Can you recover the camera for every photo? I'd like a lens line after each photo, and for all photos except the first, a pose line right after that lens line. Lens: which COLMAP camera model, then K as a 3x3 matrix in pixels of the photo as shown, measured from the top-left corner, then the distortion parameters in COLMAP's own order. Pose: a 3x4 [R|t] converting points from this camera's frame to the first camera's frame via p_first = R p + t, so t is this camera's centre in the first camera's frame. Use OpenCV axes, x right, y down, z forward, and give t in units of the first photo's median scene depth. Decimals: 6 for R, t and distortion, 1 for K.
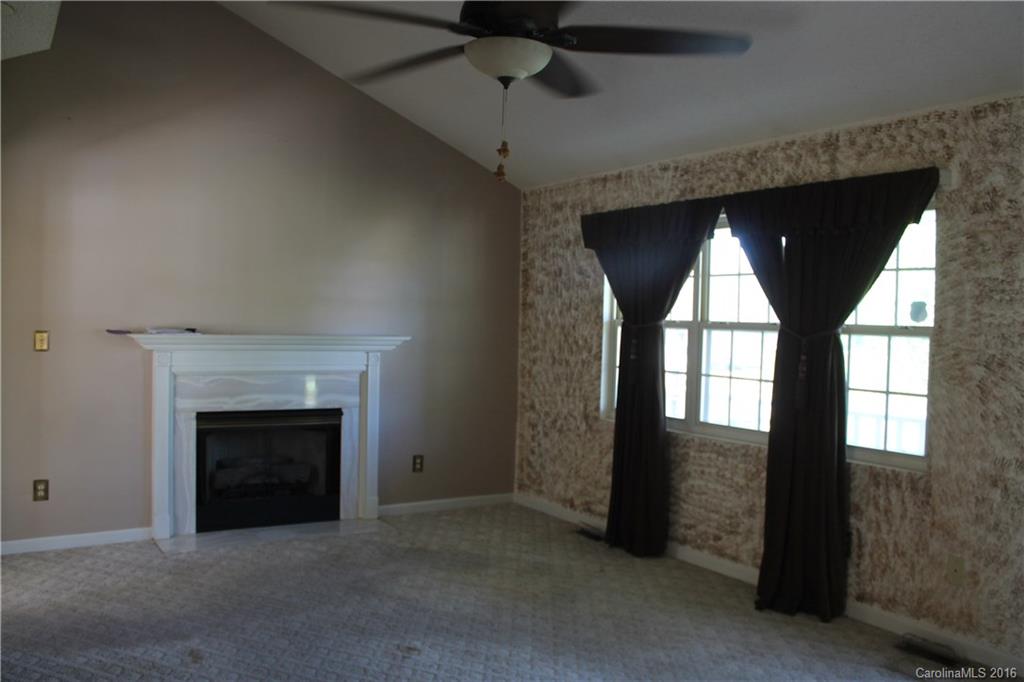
lens RADIAL K [[855.1, 0, 512.0], [0, 855.1, 341.0], [0, 0, 1]] dist [-0.065916, 0.005169]
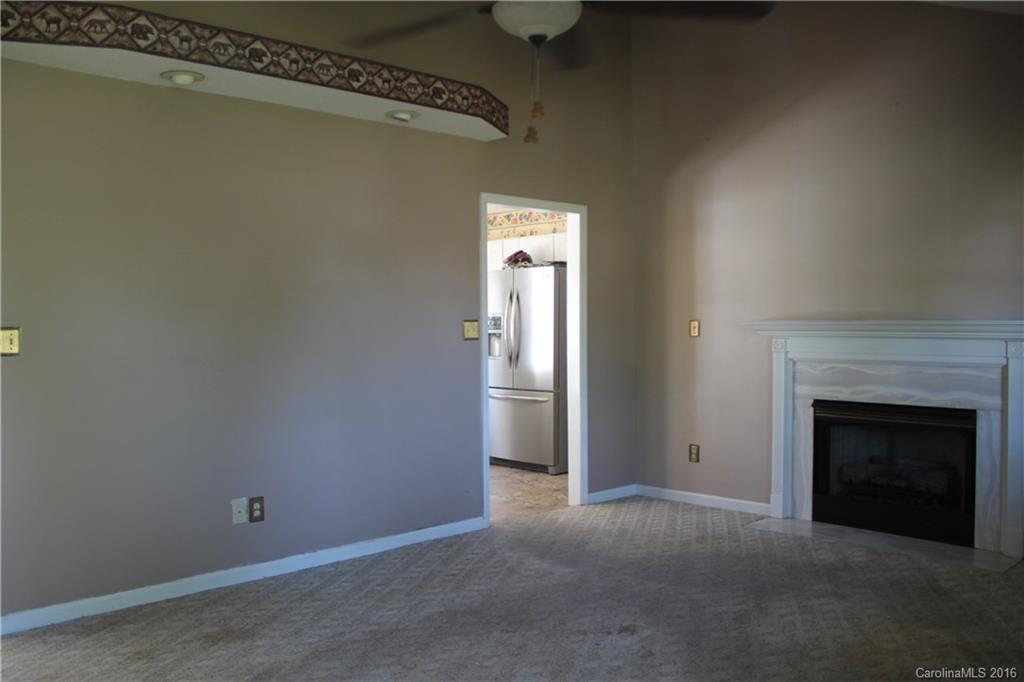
lens RADIAL K [[883.6, 0, 512.0], [0, 883.6, 341.0], [0, 0, 1]] dist [-0.101483, 0.006394]
pose [[0.207848, -0.001589, -0.978160, 0.566777], [-0.011704, 0.999923, -0.004112, 0.024231], [0.978091, 0.012303, 0.207813, 0.445565]]
